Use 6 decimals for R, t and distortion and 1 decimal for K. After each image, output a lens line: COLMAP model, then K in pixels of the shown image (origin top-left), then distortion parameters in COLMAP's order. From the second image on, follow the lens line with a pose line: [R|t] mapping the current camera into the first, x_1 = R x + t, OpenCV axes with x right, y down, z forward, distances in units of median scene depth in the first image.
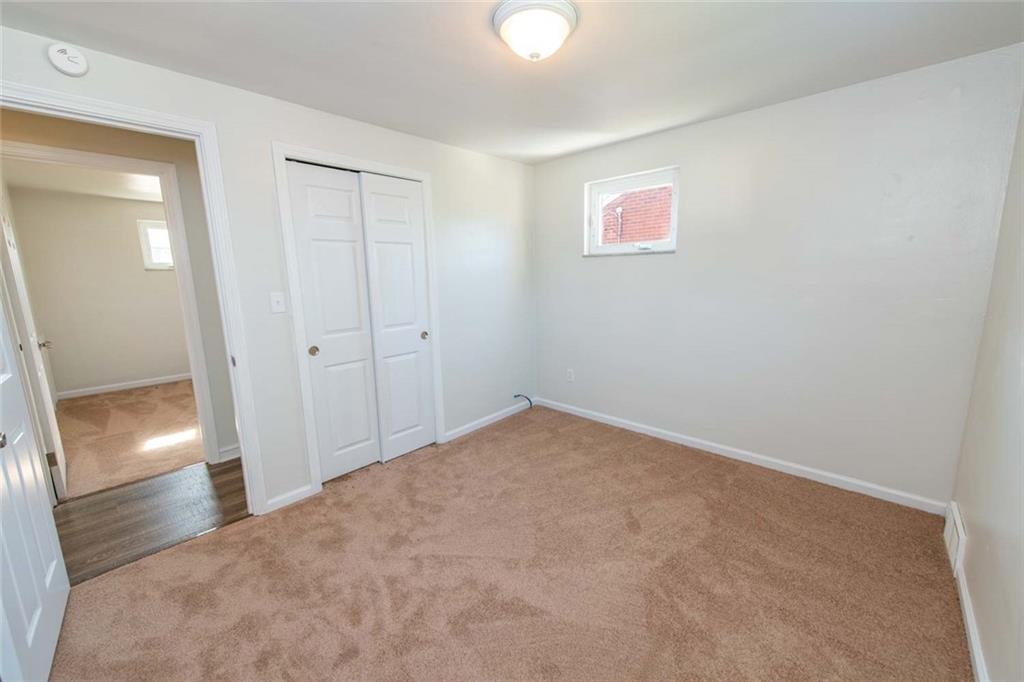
lens RADIAL K [[408.2, 0, 512.0], [0, 408.2, 341.0], [0, 0, 1]] dist [-0.014172, -0.000634]
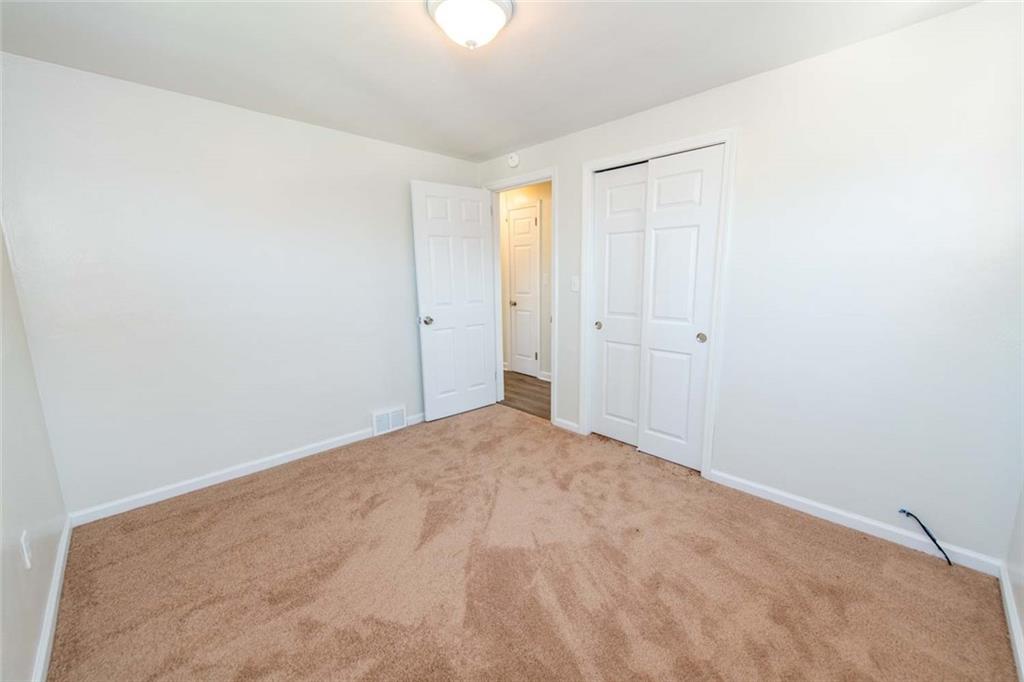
lens RADIAL K [[408.2, 0, 512.0], [0, 408.2, 341.0], [0, 0, 1]] dist [-0.014172, -0.000634]
pose [[-0.100893, 0.197018, -0.975195, 0.676741], [-0.137932, 0.967960, 0.209827, -0.138372], [0.985290, 0.155681, -0.070485, 0.755676]]
